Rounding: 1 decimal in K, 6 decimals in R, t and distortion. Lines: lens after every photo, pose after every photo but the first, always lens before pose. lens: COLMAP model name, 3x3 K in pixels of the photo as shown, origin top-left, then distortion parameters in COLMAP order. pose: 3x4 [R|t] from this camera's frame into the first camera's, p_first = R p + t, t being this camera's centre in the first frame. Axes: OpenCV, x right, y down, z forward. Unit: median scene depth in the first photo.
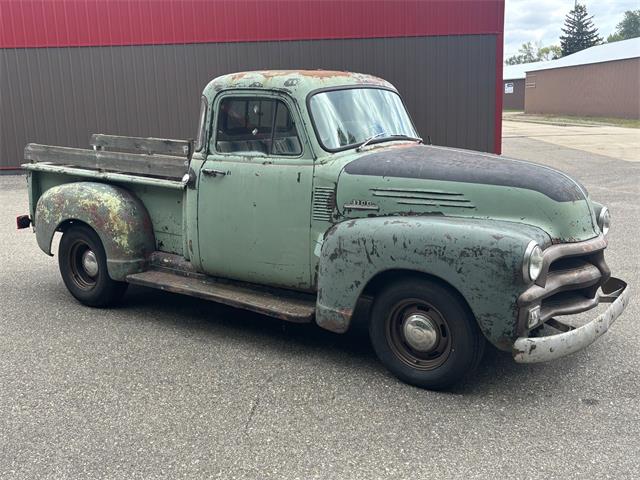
lens RADIAL K [[674.8, 0, 329.4], [0, 674.8, 240.9], [0, 0, 1]] dist [0.105947, -0.231229]
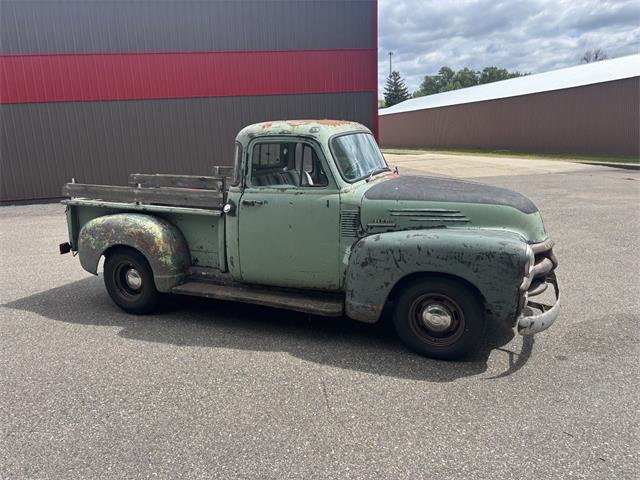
lens RADIAL K [[481.7, 0, 320.0], [0, 481.7, 240.0], [0, 0, 1]] dist [0.049632, -0.060212]
pose [[0.981648, -0.057873, 0.181708, -0.225972], [0.057184, 0.998323, 0.009032, -0.033796], [-0.181926, 0.001524, 0.983311, 0.102883]]
